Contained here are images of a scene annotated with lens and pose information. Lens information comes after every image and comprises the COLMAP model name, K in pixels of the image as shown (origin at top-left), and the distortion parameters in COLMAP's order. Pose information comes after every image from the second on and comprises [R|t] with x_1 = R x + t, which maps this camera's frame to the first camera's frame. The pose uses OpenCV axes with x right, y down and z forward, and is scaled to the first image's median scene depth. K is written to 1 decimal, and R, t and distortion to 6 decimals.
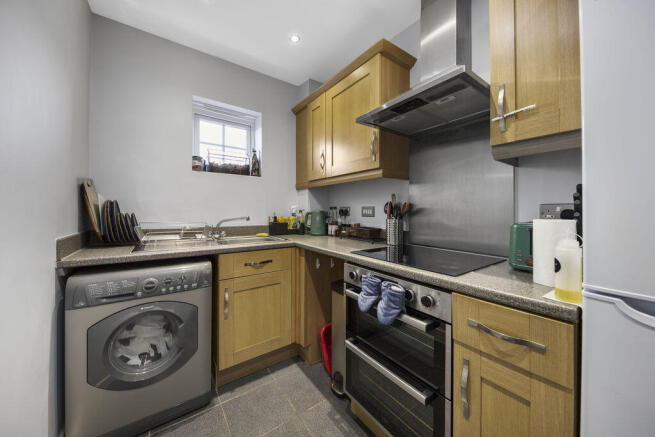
lens RADIAL K [[237.0, 0, 327.0], [0, 237.0, 213.9], [0, 0, 1]] dist [-0.010734, 0.000049]
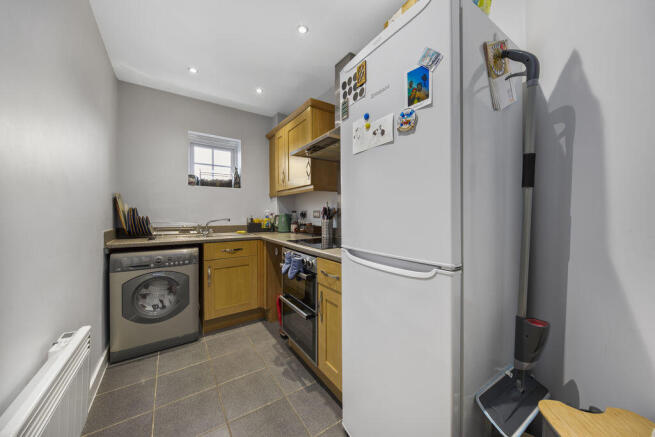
lens RADIAL K [[237.0, 0, 328.5], [0, 237.0, 218.3], [0, 0, 1]] dist [-0.010734, 0.000049]
pose [[0.999736, -0.005828, -0.022204, 0.360483], [0.005951, 0.999967, 0.005458, 0.009047], [0.022171, -0.005589, 0.999739, -0.471513]]
